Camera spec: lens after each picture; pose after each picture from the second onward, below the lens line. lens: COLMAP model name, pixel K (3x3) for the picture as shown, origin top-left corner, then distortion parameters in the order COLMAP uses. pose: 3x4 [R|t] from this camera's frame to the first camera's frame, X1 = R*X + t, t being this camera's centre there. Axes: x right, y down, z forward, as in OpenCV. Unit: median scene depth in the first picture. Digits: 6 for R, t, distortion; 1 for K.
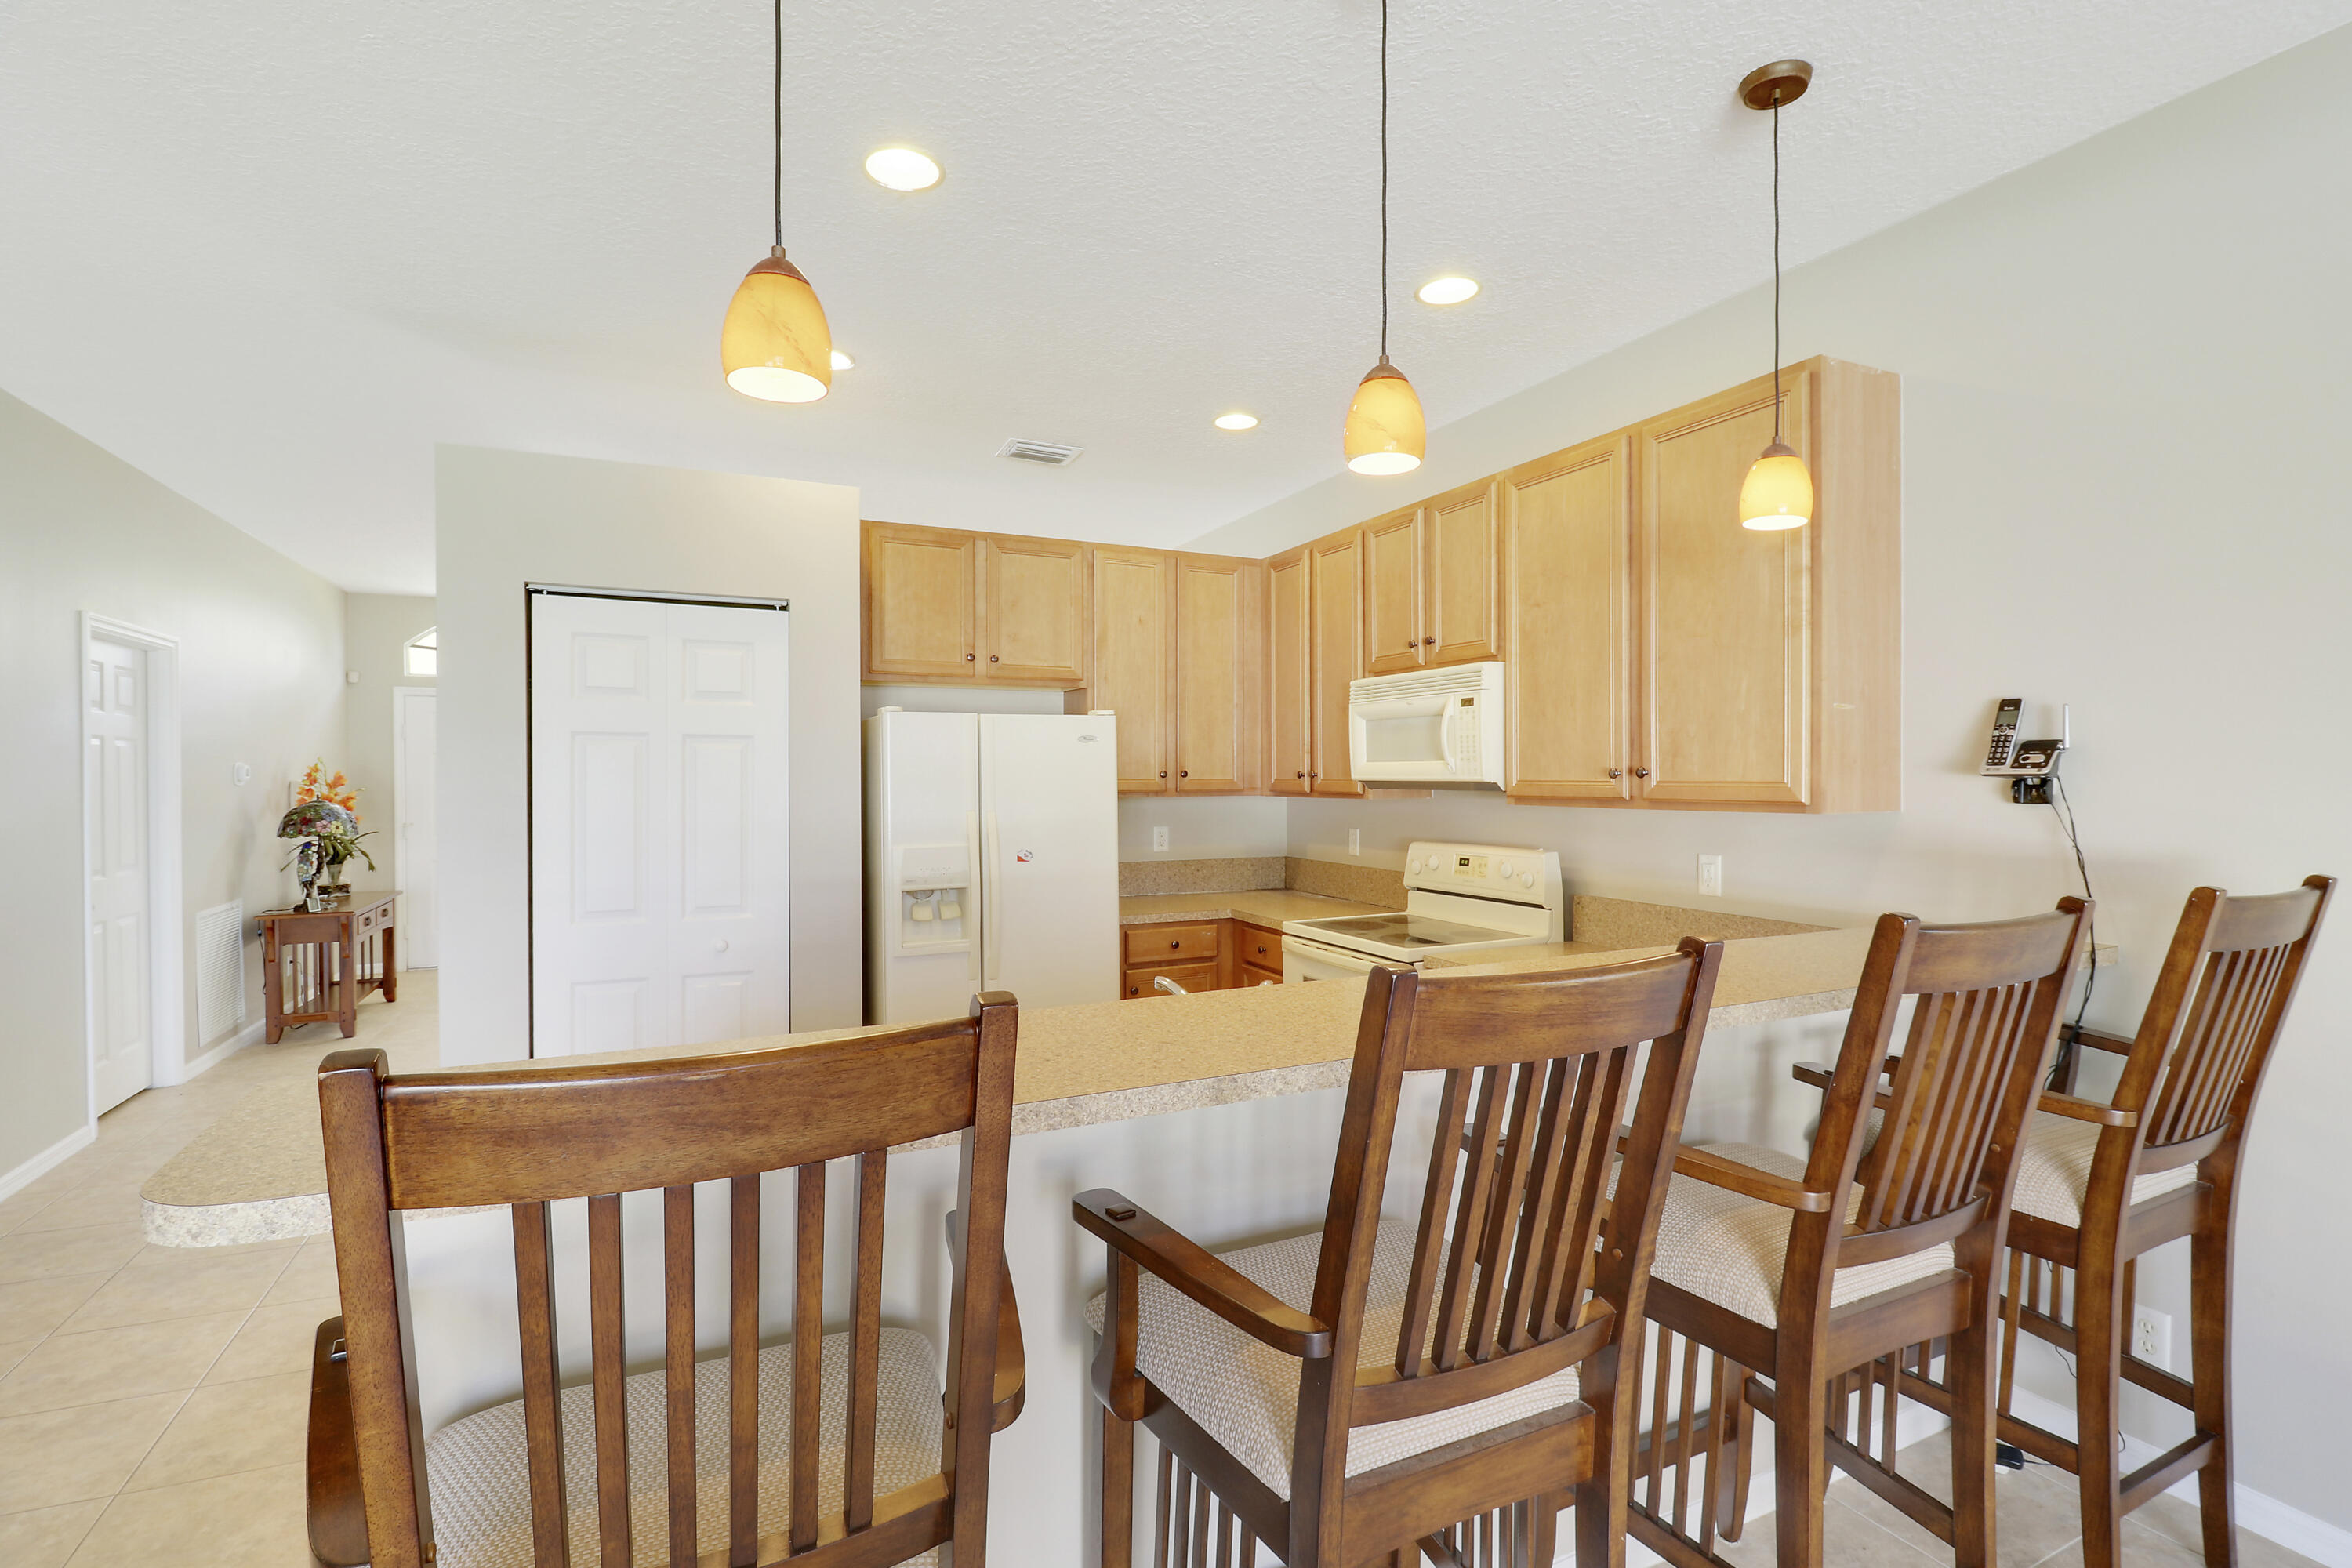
lens RADIAL K [[1090.0, 0, 1170.4], [0, 1090.0, 781.0], [0, 0, 1]] dist [0.012569, -0.009494]
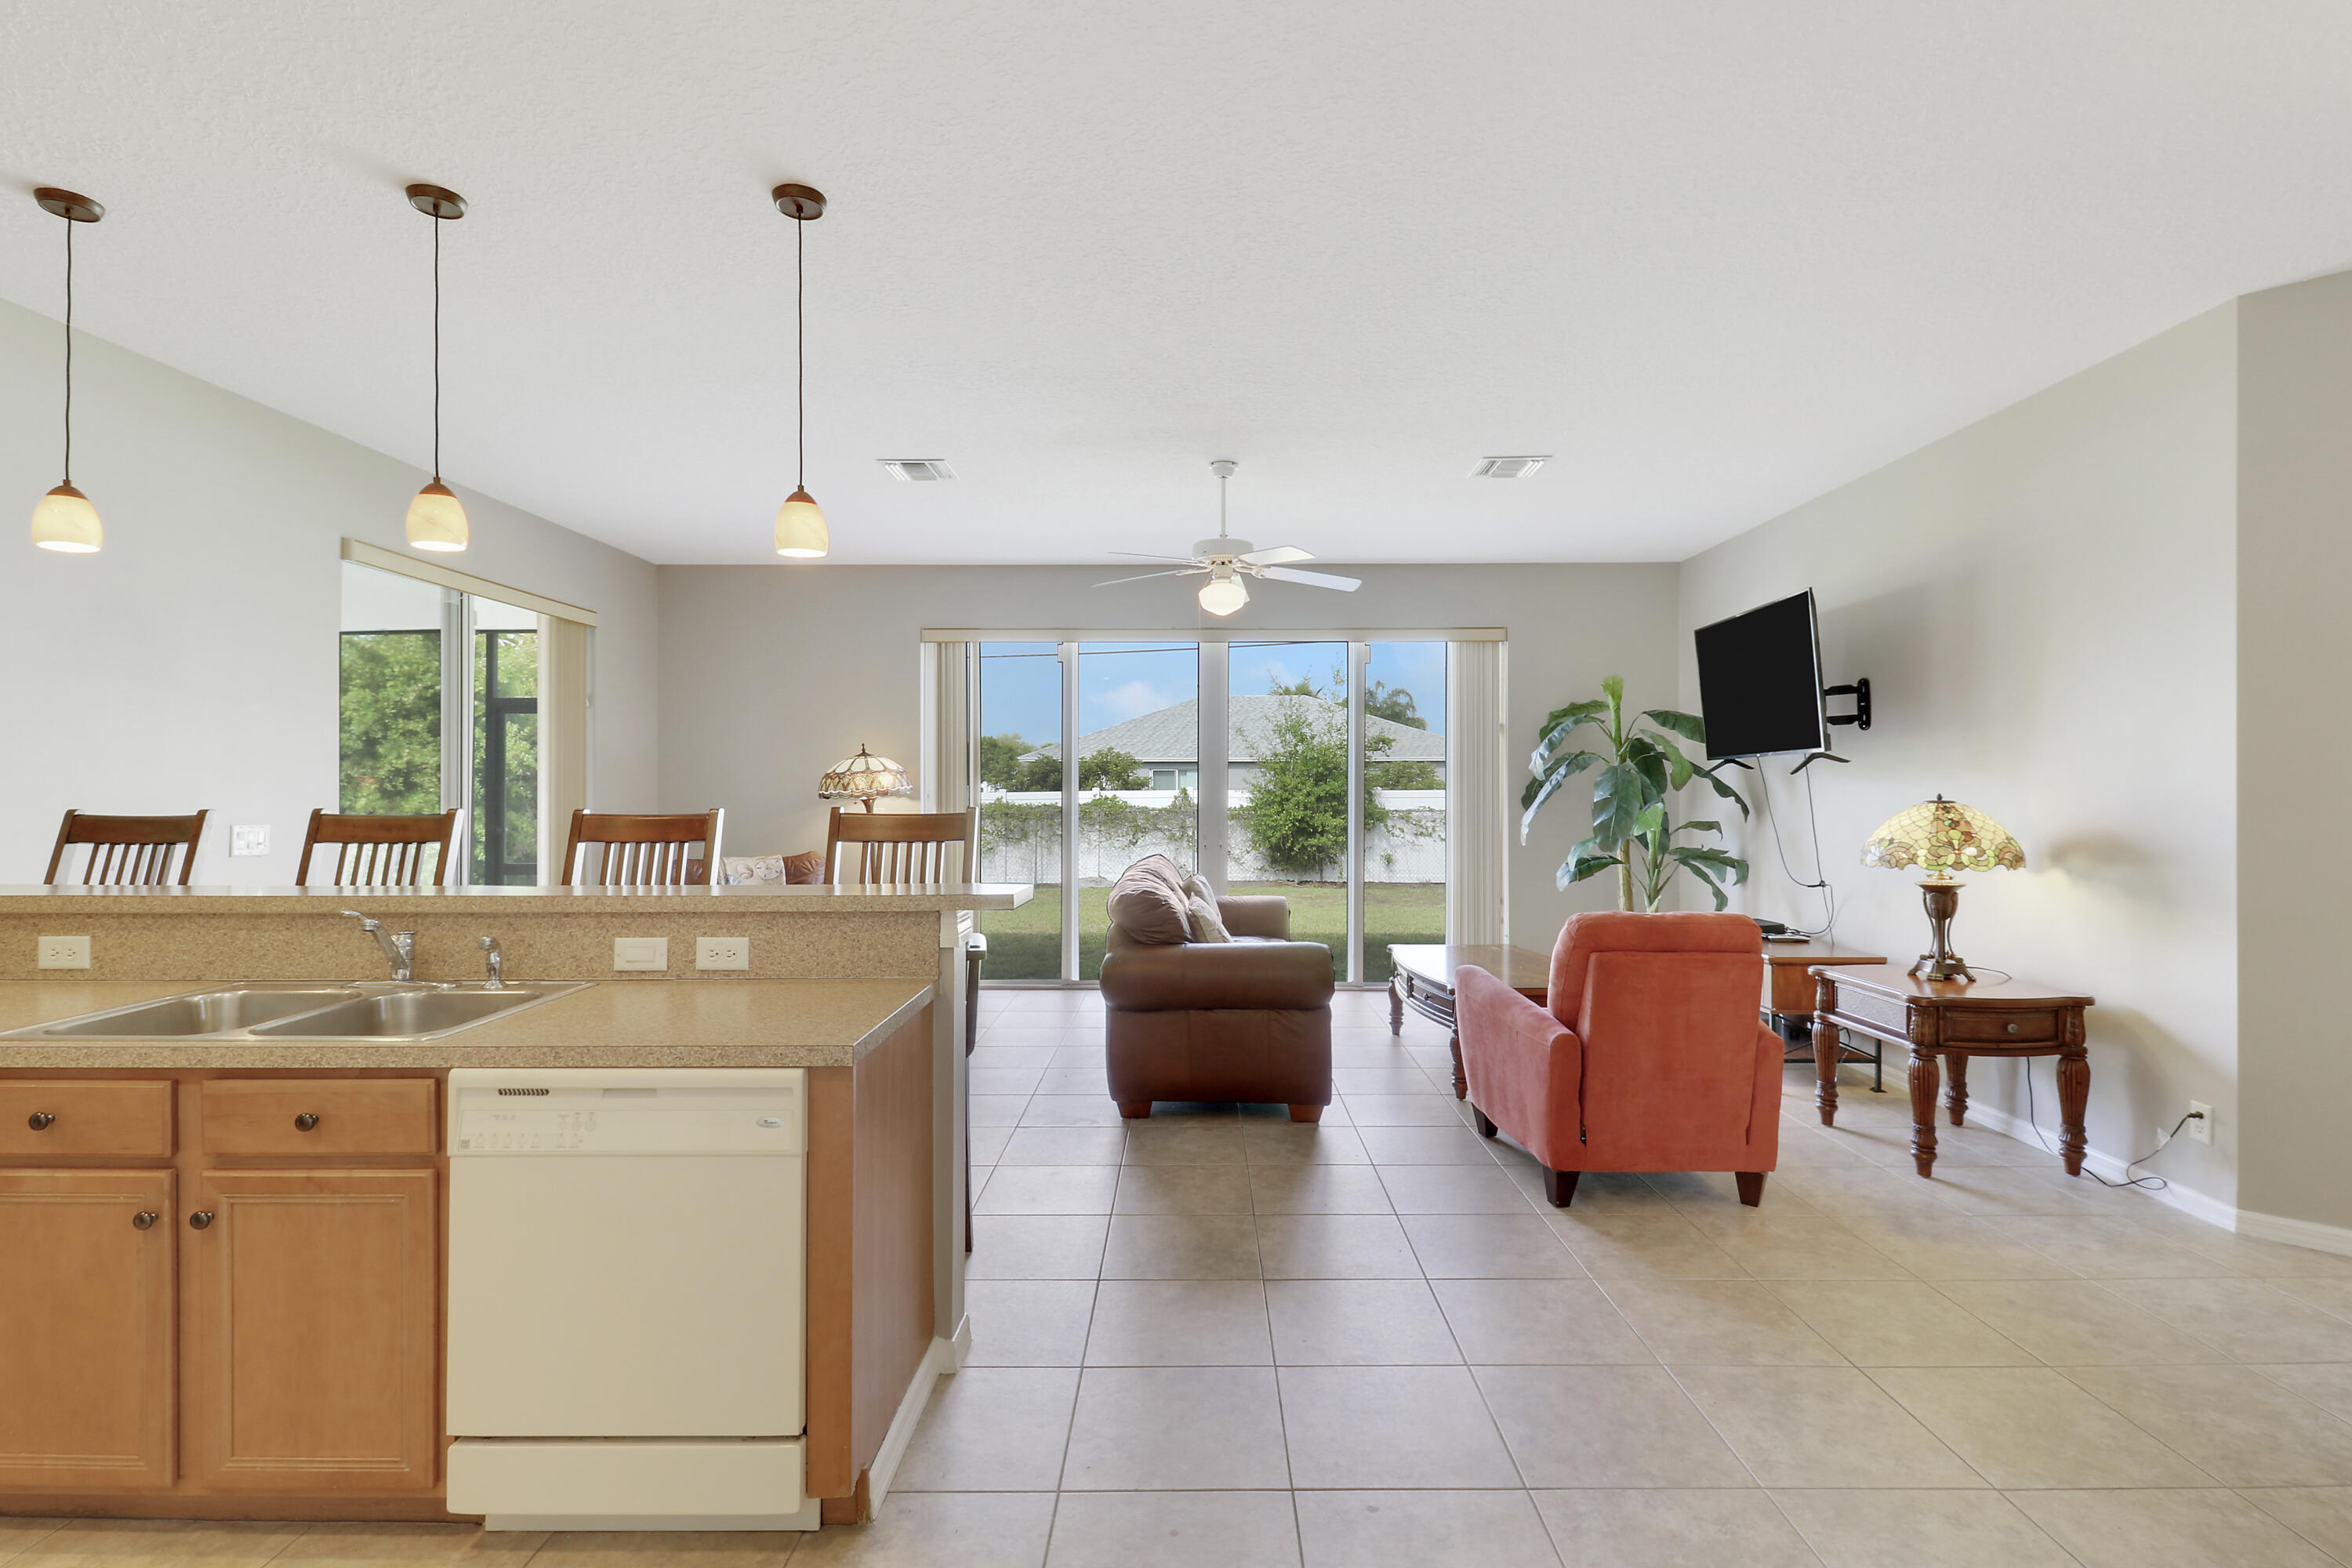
lens RADIAL K [[1090.0, 0, 1195.1], [0, 1090.0, 781.2], [0, 0, 1]] dist [0.012569, -0.009494]
pose [[-0.906591, 0.006505, 0.421961, -0.671902], [0.006368, 0.999978, -0.001734, 0.027871], [-0.421963, 0.001115, -0.906612, 0.911848]]
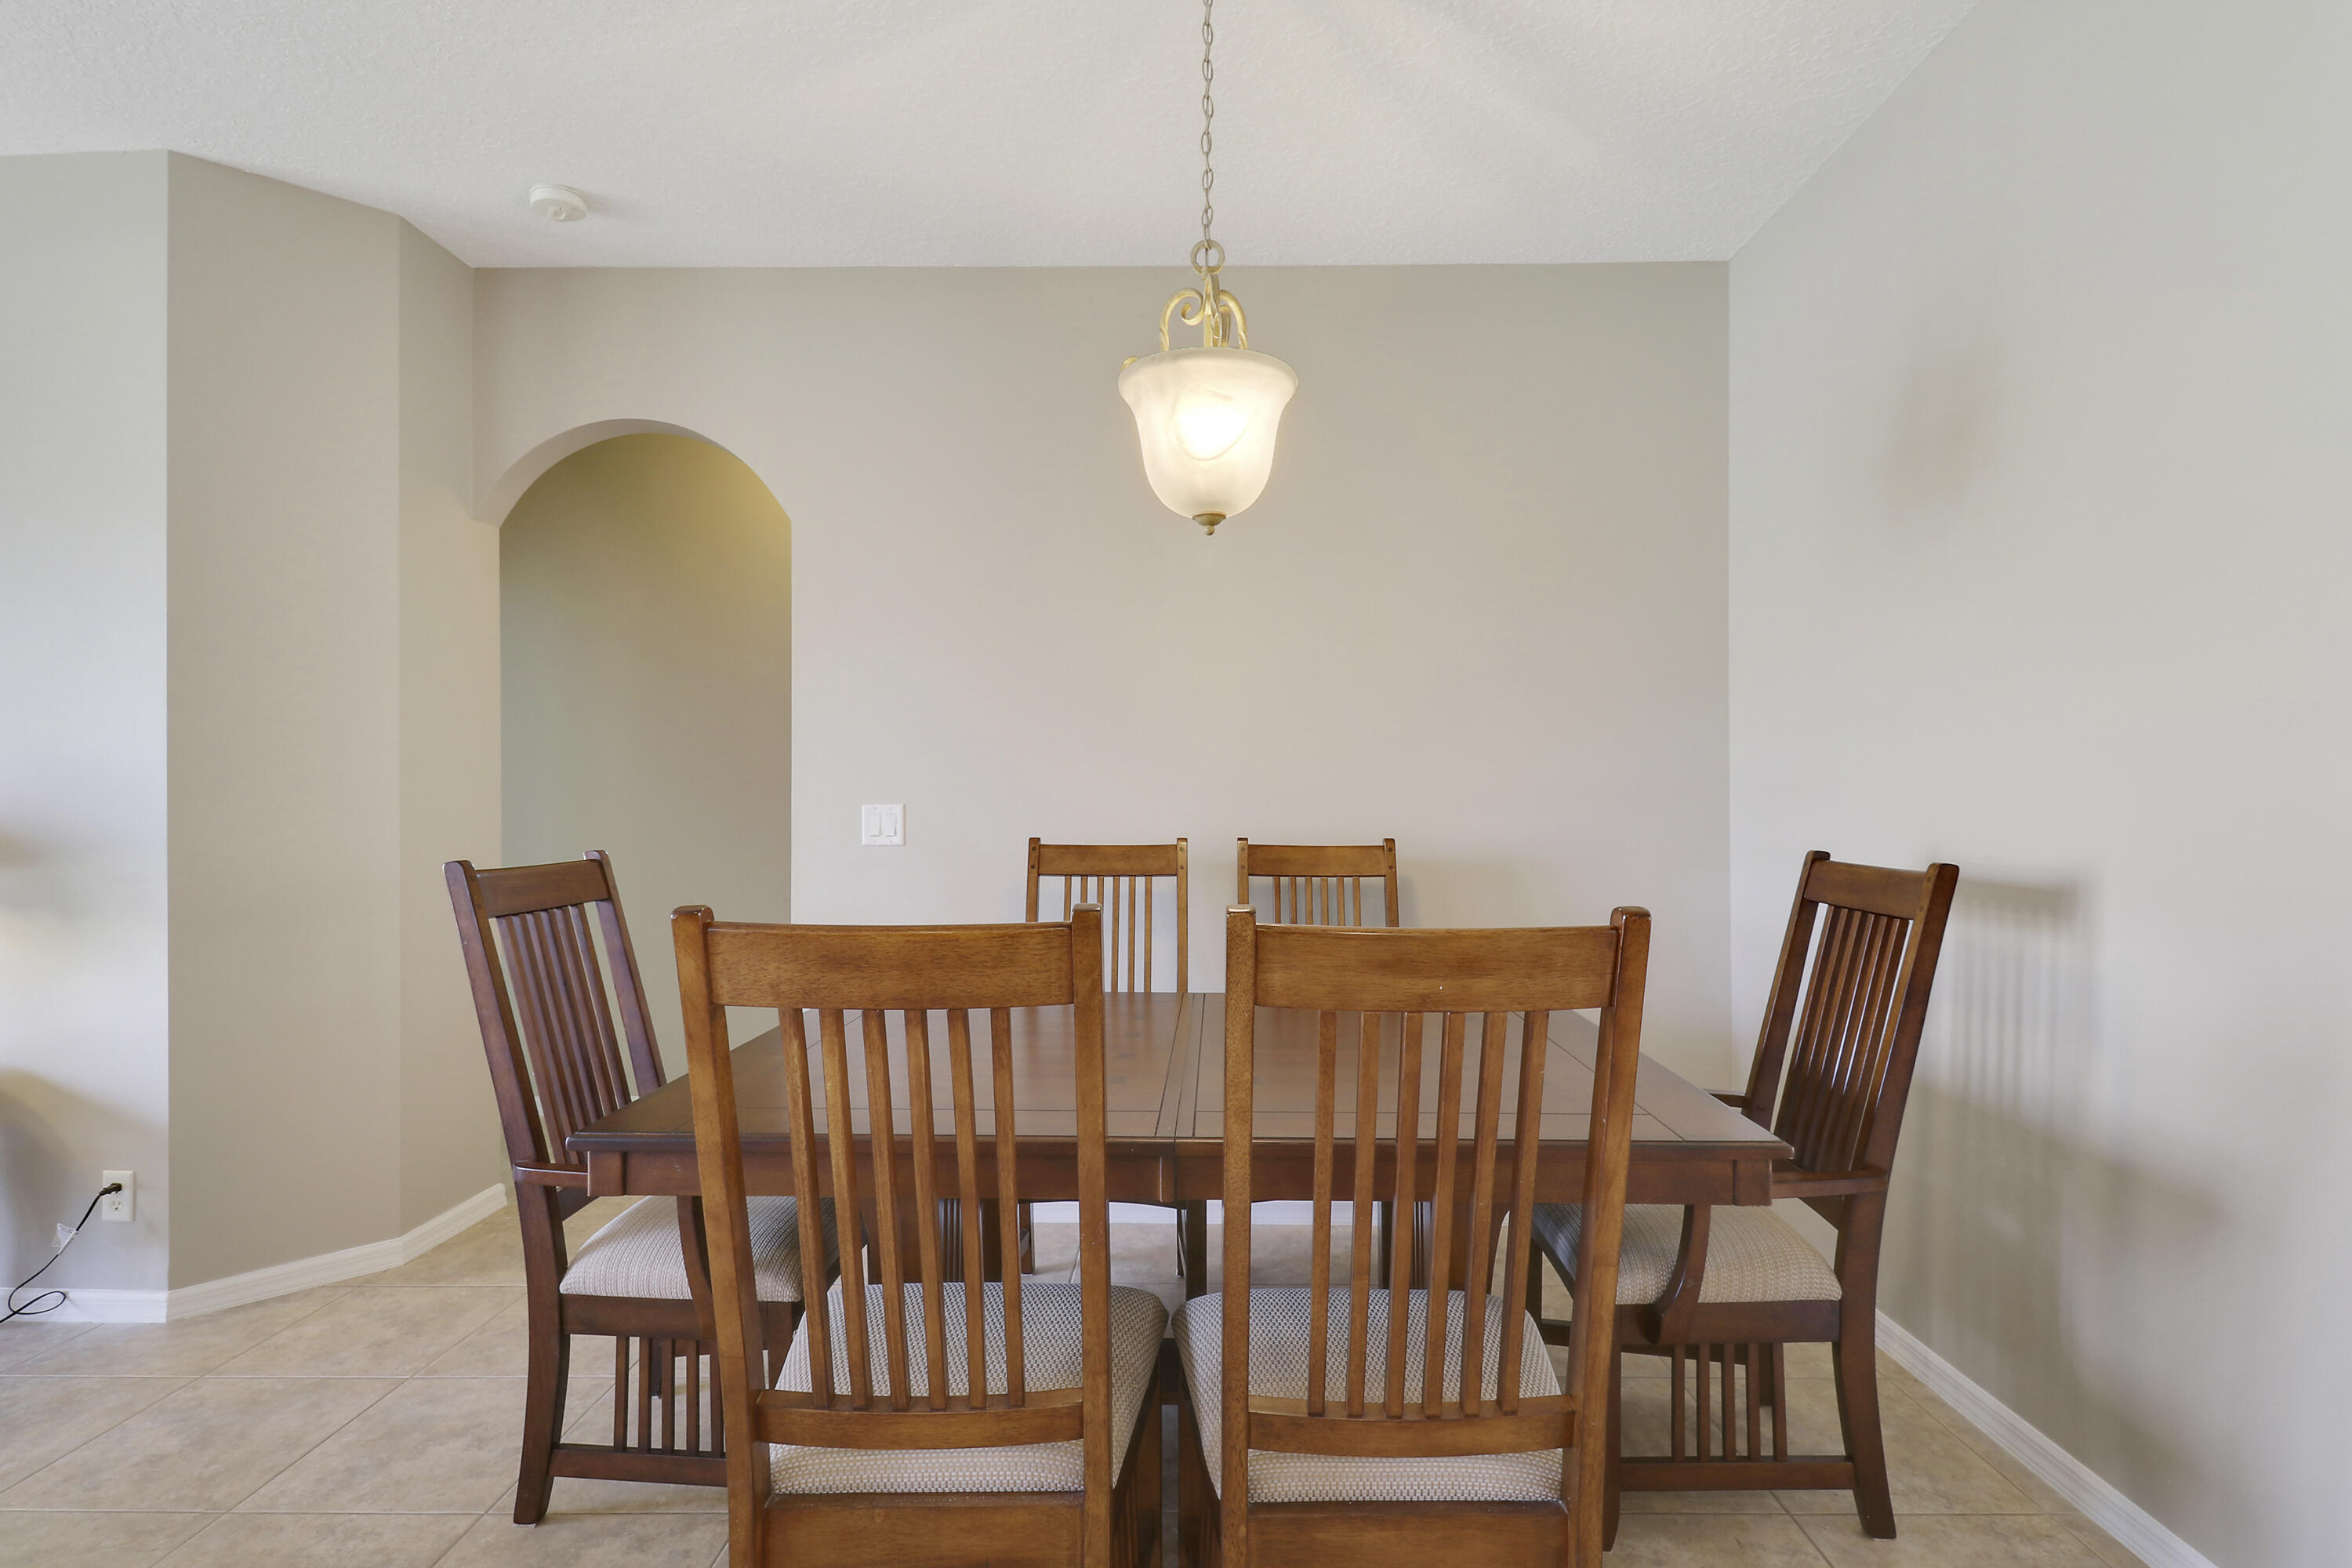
lens RADIAL K [[1090.0, 0, 1180.6], [0, 1090.0, 793.6], [0, 0, 1]] dist [0.012569, -0.009494]
pose [[-0.416785, -0.000974, -0.909005, -0.696748], [-0.004534, 0.999989, 0.001007, 0.057230], [0.908994, 0.004542, -0.416785, 0.628861]]
